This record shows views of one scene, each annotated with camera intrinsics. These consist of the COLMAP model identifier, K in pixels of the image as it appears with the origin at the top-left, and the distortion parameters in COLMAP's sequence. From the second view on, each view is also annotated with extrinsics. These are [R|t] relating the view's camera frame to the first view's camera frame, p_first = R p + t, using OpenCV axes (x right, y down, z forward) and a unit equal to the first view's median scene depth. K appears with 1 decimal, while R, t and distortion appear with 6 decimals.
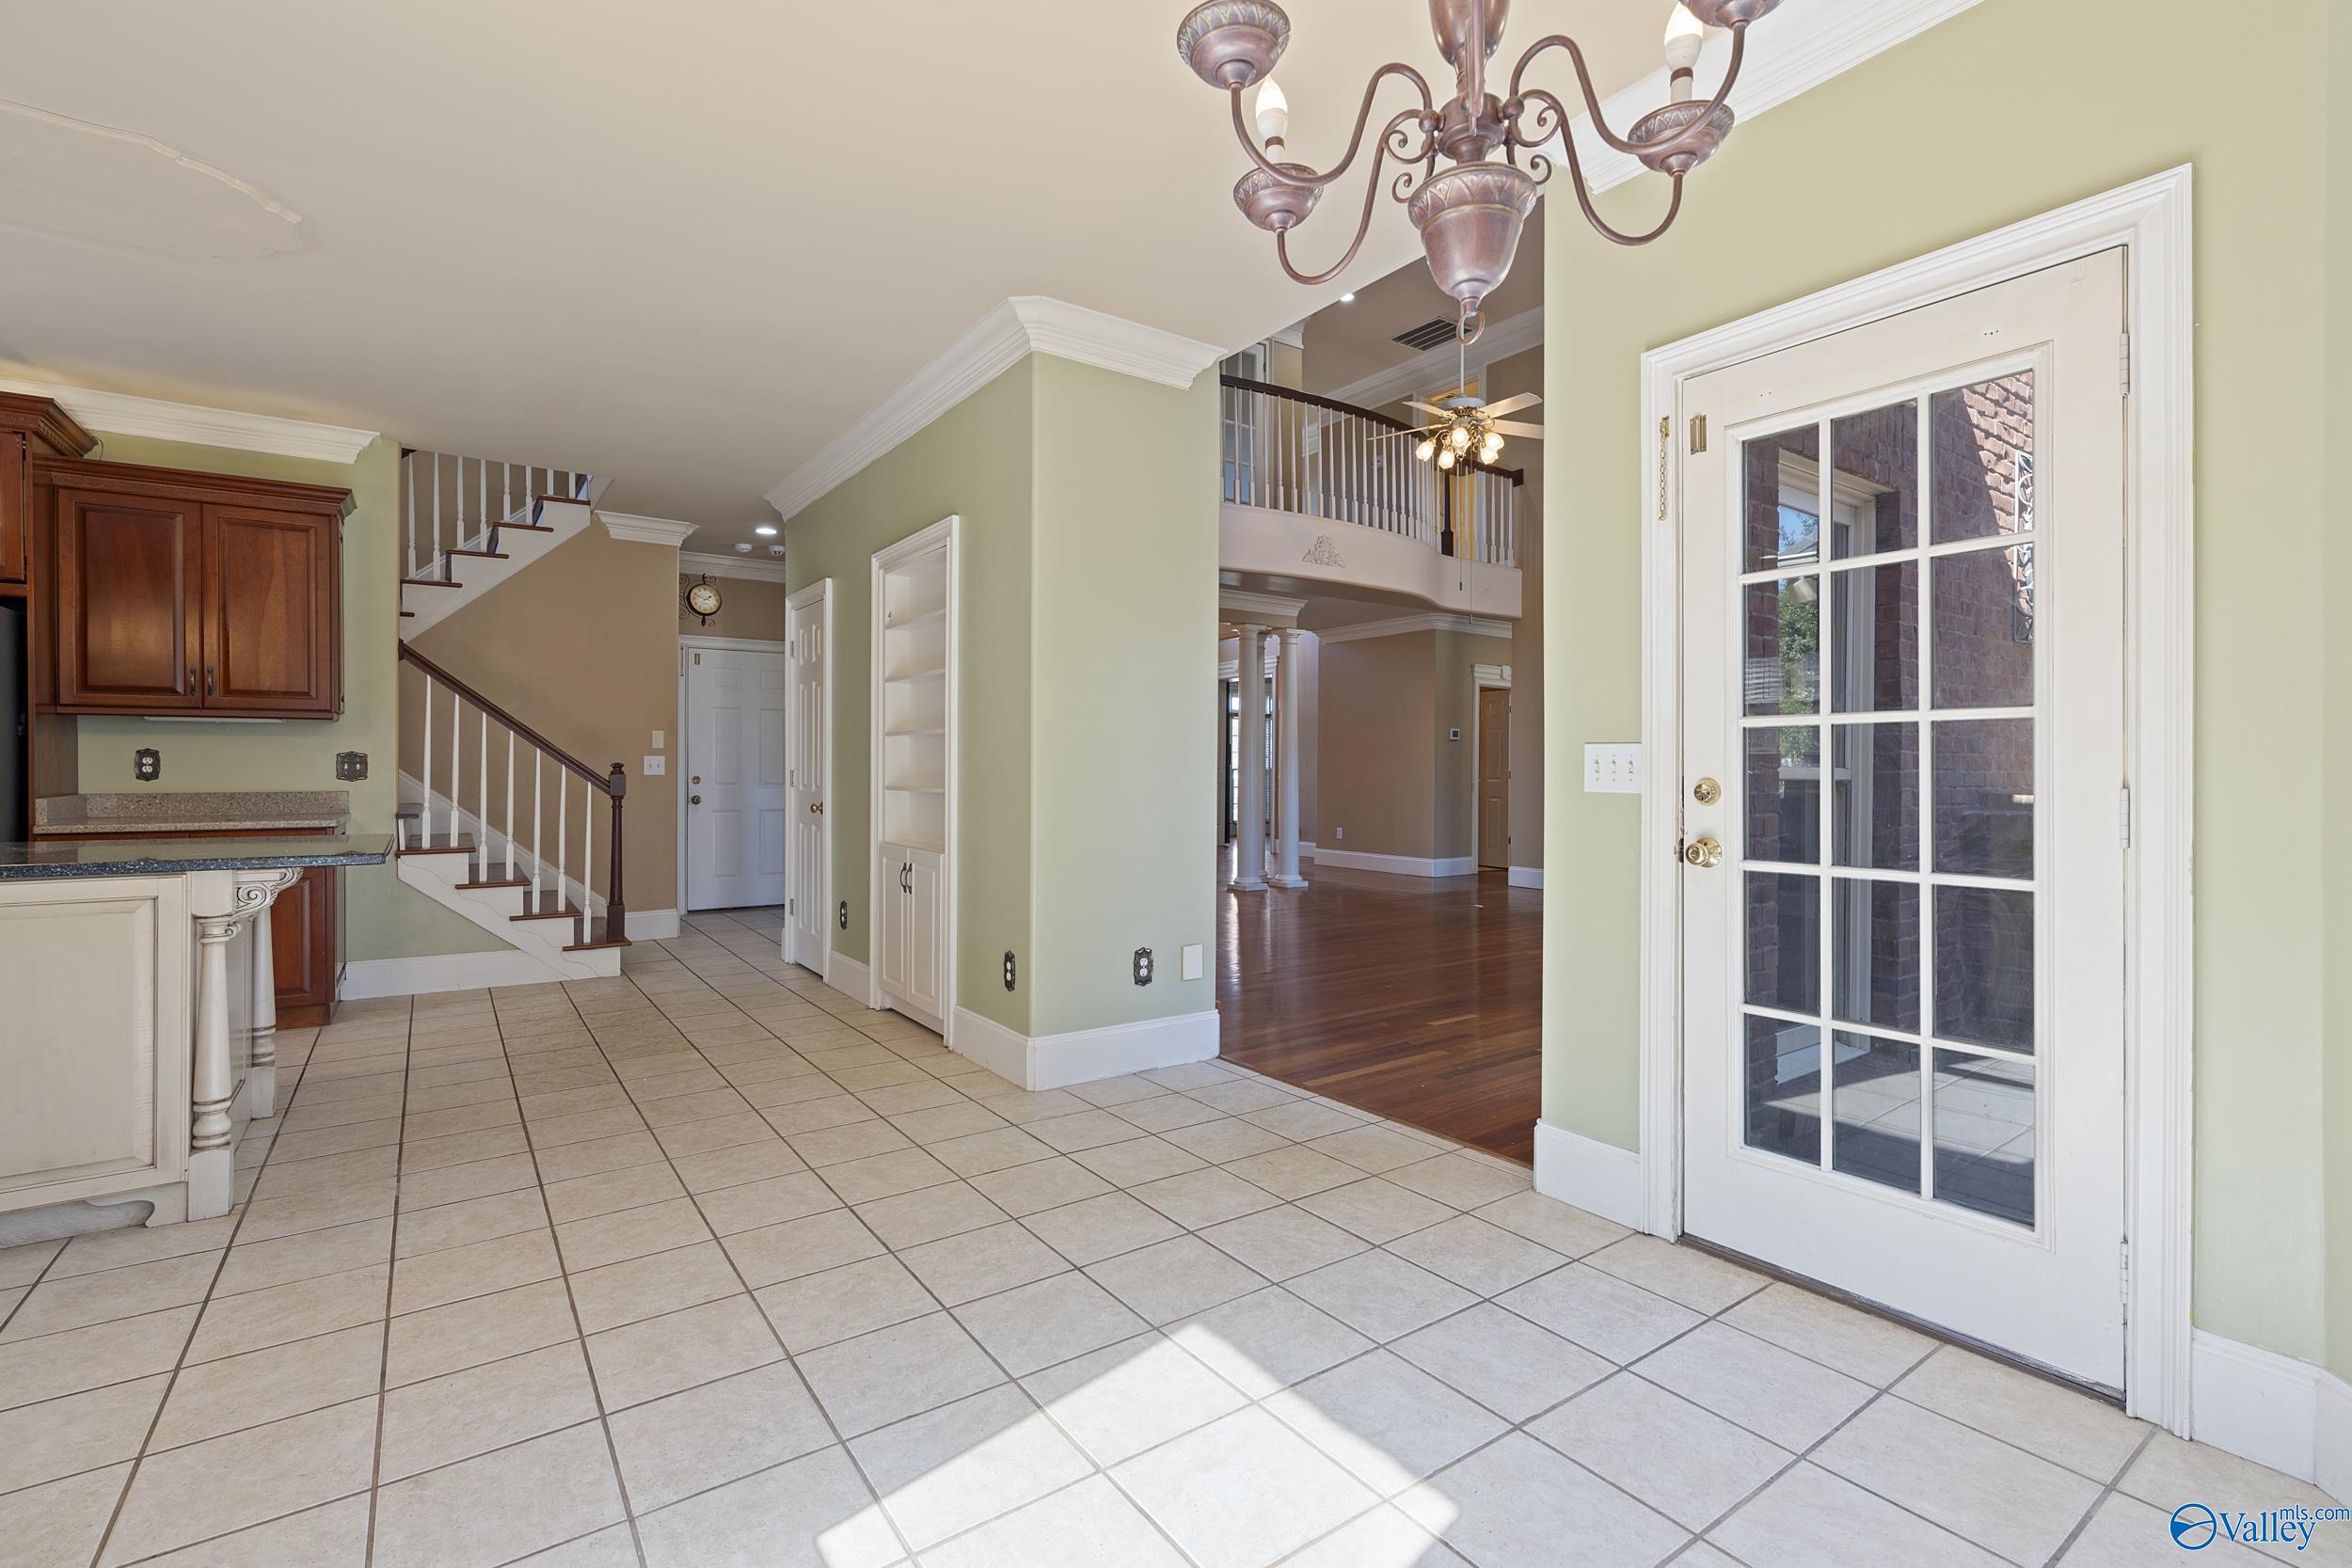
lens RADIAL K [[1066.2, 0, 1176.0], [0, 1066.2, 784.0], [0, 0, 1]] dist [-0.002099, -0.000089]
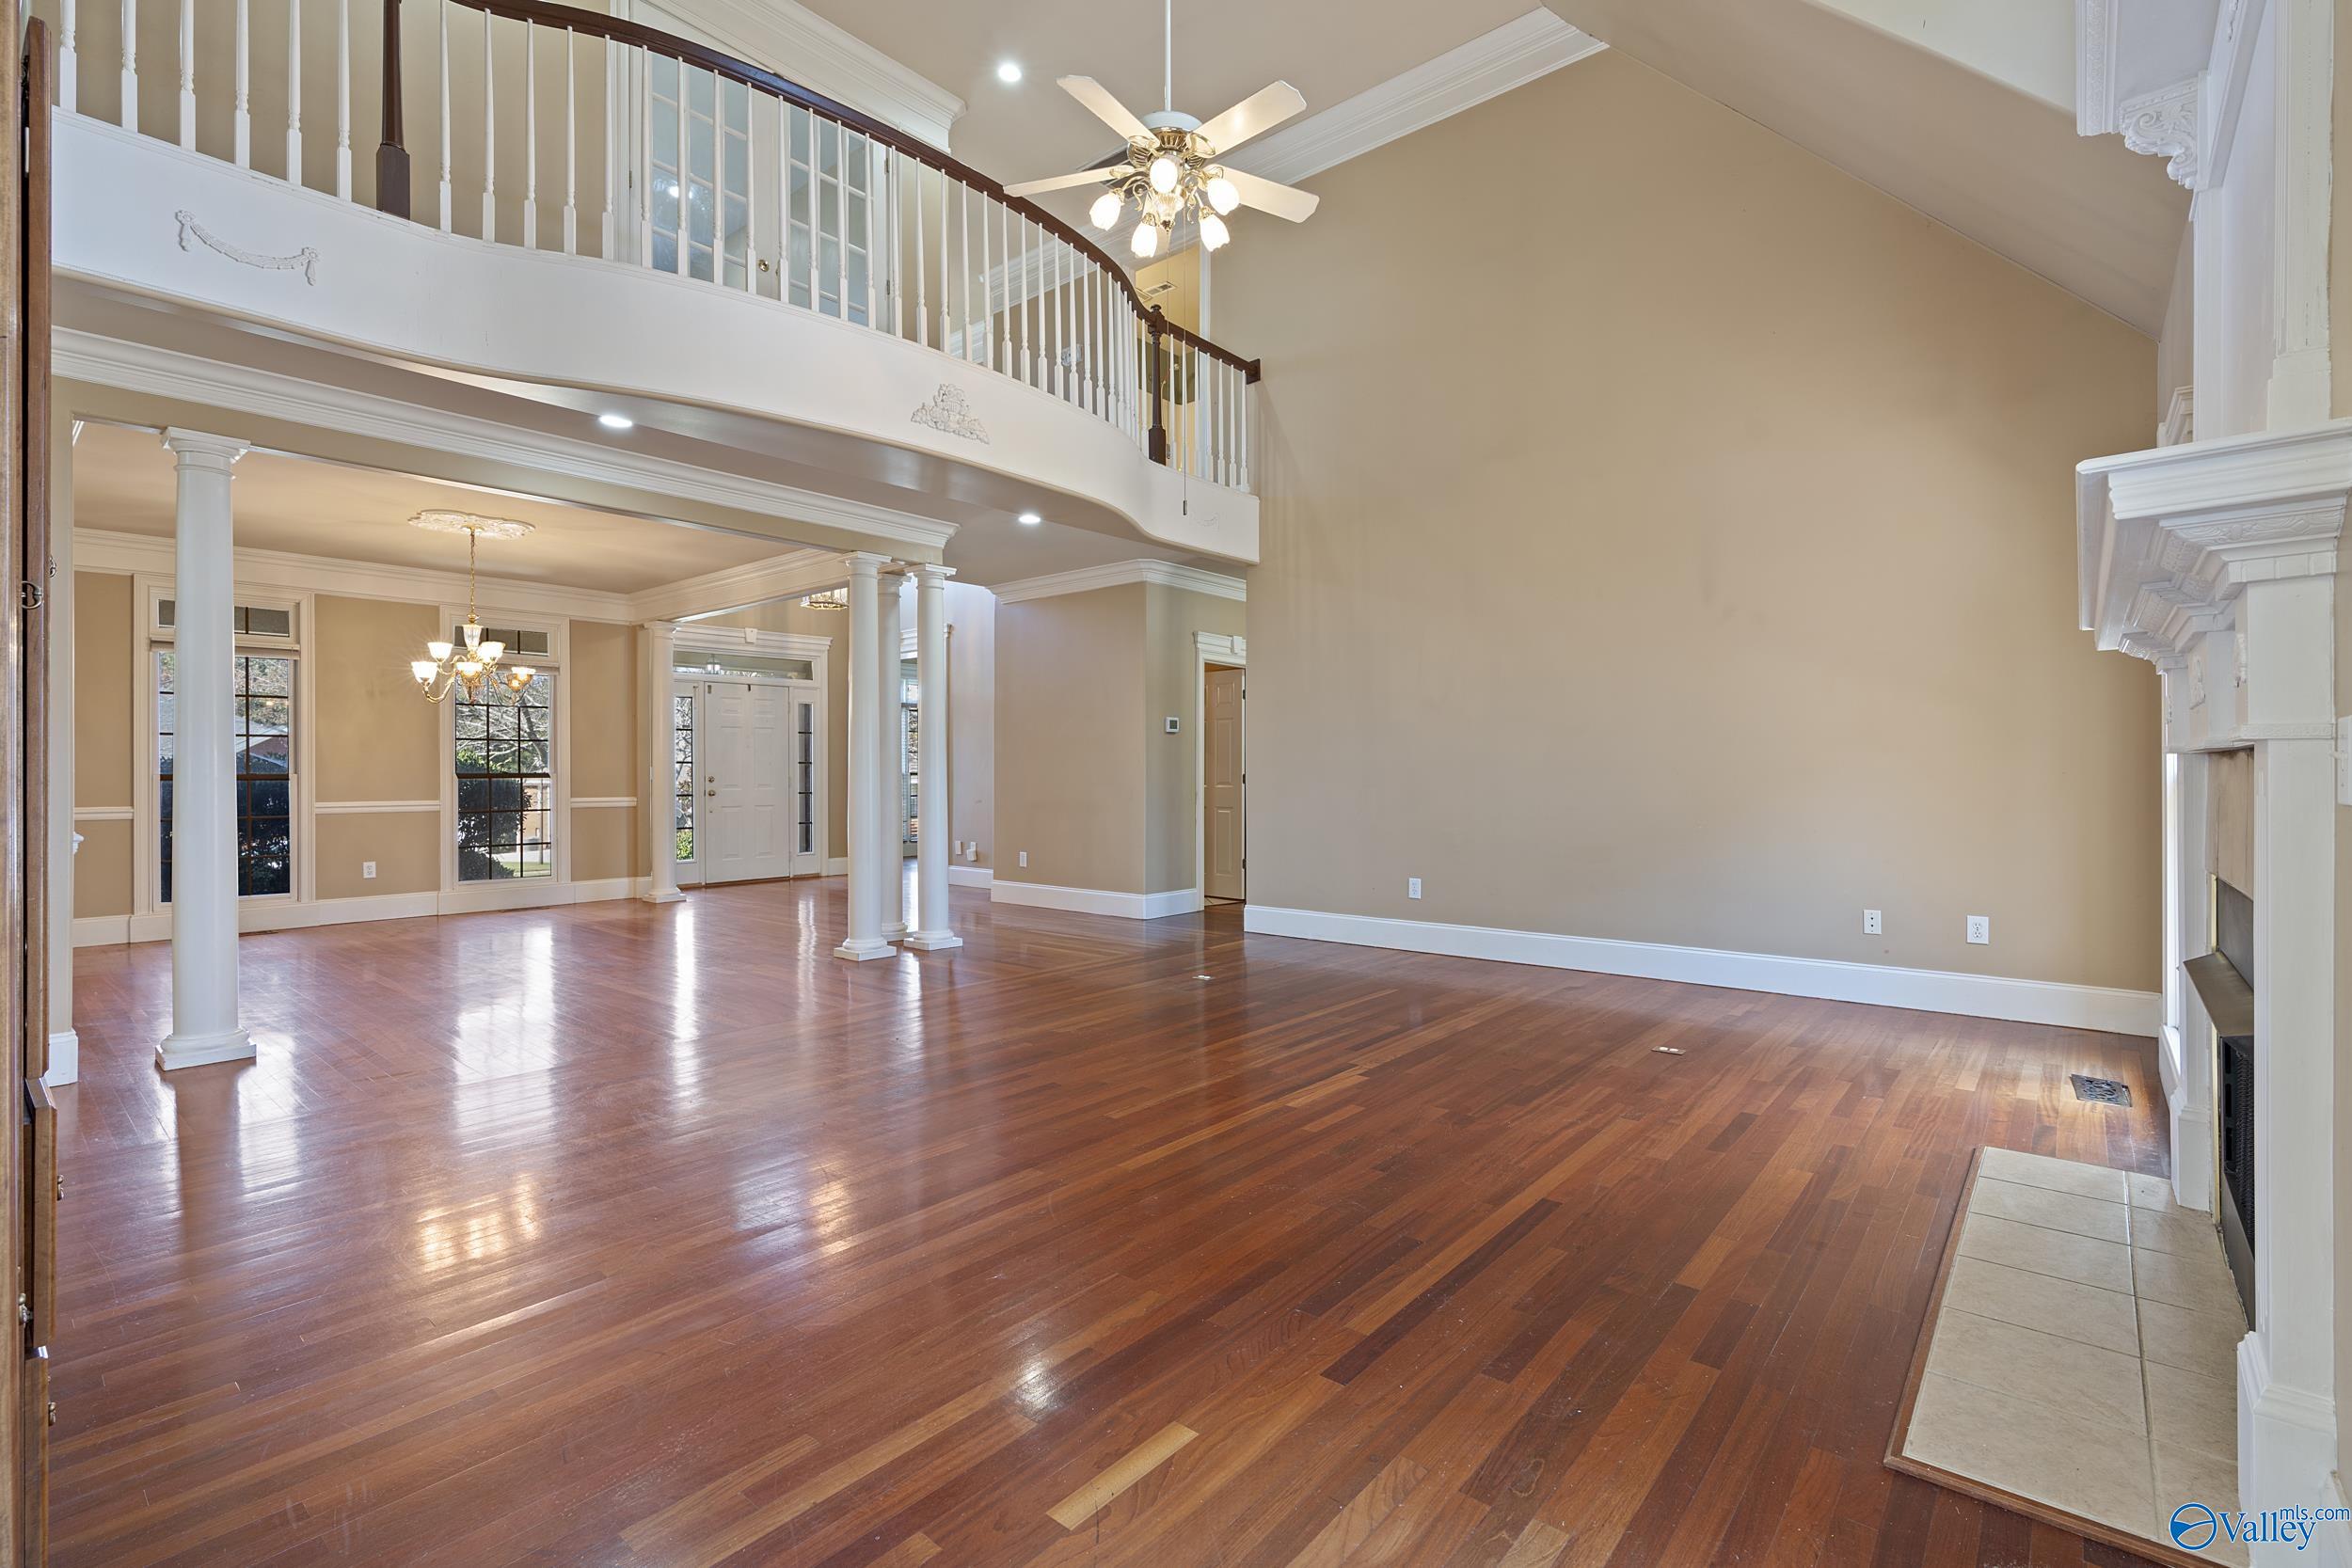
lens RADIAL K [[1066.2, 0, 1176.0], [0, 1066.2, 784.0], [0, 0, 1]] dist [-0.002099, -0.000089]
pose [[0.969169, -0.007951, 0.246269, 0.109437], [0.008930, 0.999956, -0.002859, -0.006278], [-0.246236, 0.004971, 0.969197, 0.381389]]
